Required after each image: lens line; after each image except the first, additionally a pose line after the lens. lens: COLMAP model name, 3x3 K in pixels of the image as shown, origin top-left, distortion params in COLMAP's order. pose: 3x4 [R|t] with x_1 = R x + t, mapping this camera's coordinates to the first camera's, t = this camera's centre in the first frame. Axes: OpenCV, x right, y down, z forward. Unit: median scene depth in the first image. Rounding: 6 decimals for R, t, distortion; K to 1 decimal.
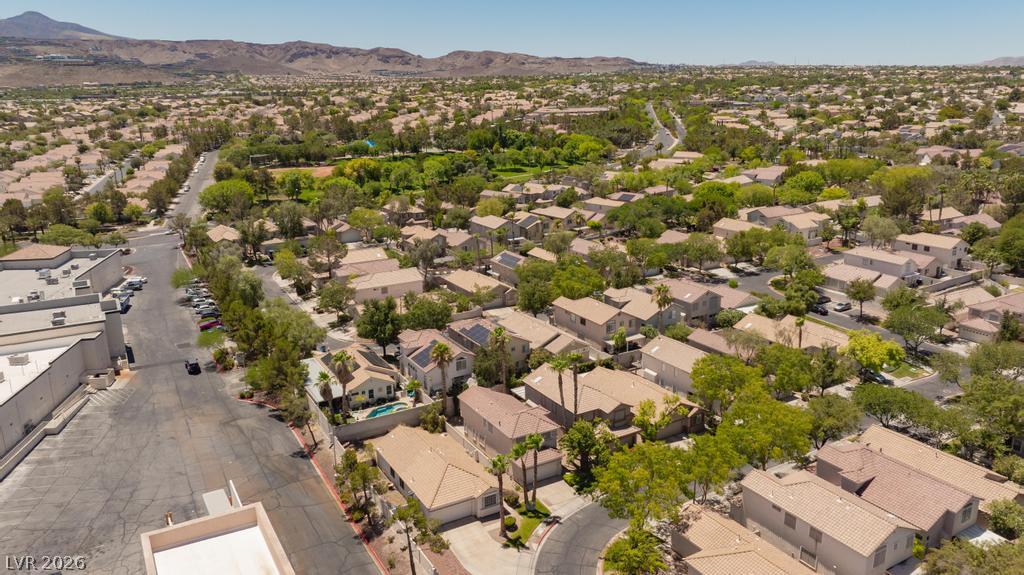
lens RADIAL K [[720.1, 0, 512.9], [0, 720.1, 285.5], [0, 0, 1]] dist [-0.023727, 0.006143]
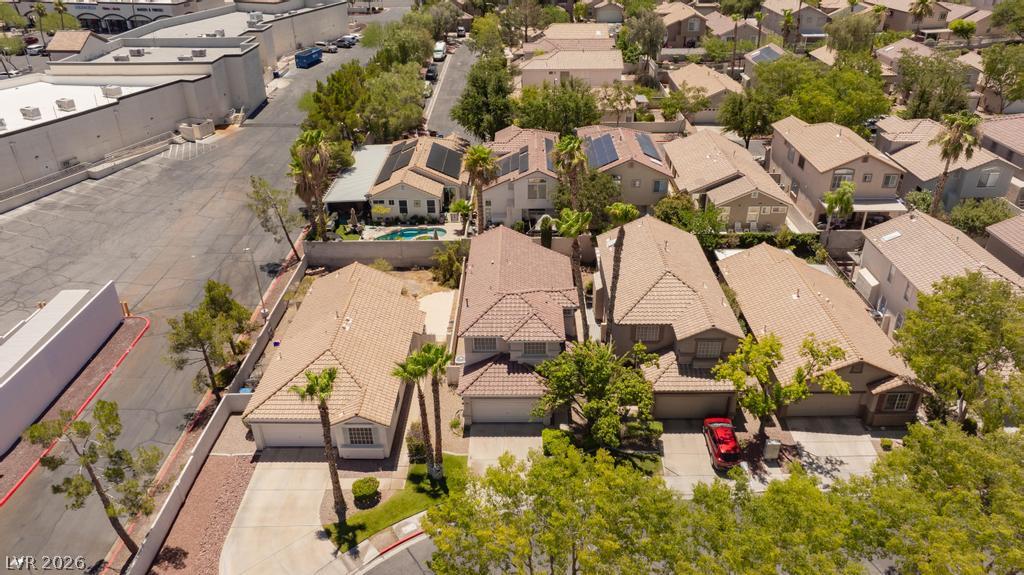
lens RADIAL K [[720.1, 0, 510.4], [0, 720.1, 281.4], [0, 0, 1]] dist [-0.023727, 0.006143]
pose [[0.862446, 0.248897, -0.440724, 0.214341], [-0.134936, 0.952289, 0.273748, 0.019501], [0.487832, -0.176623, 0.854883, 0.478529]]
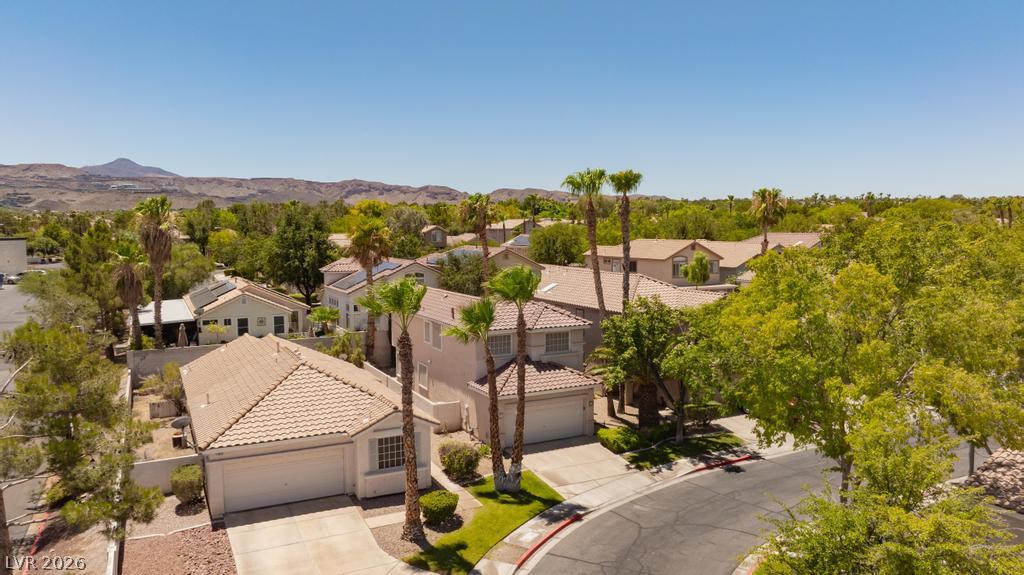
lens RADIAL K [[720.1, 0, 514.7], [0, 720.1, 289.9], [0, 0, 1]] dist [-0.023727, 0.006143]
pose [[0.998558, 0.019369, -0.050063, 0.035334], [-0.027412, 0.985855, -0.165341, 0.215958], [0.046152, 0.166475, 0.984965, 0.492770]]
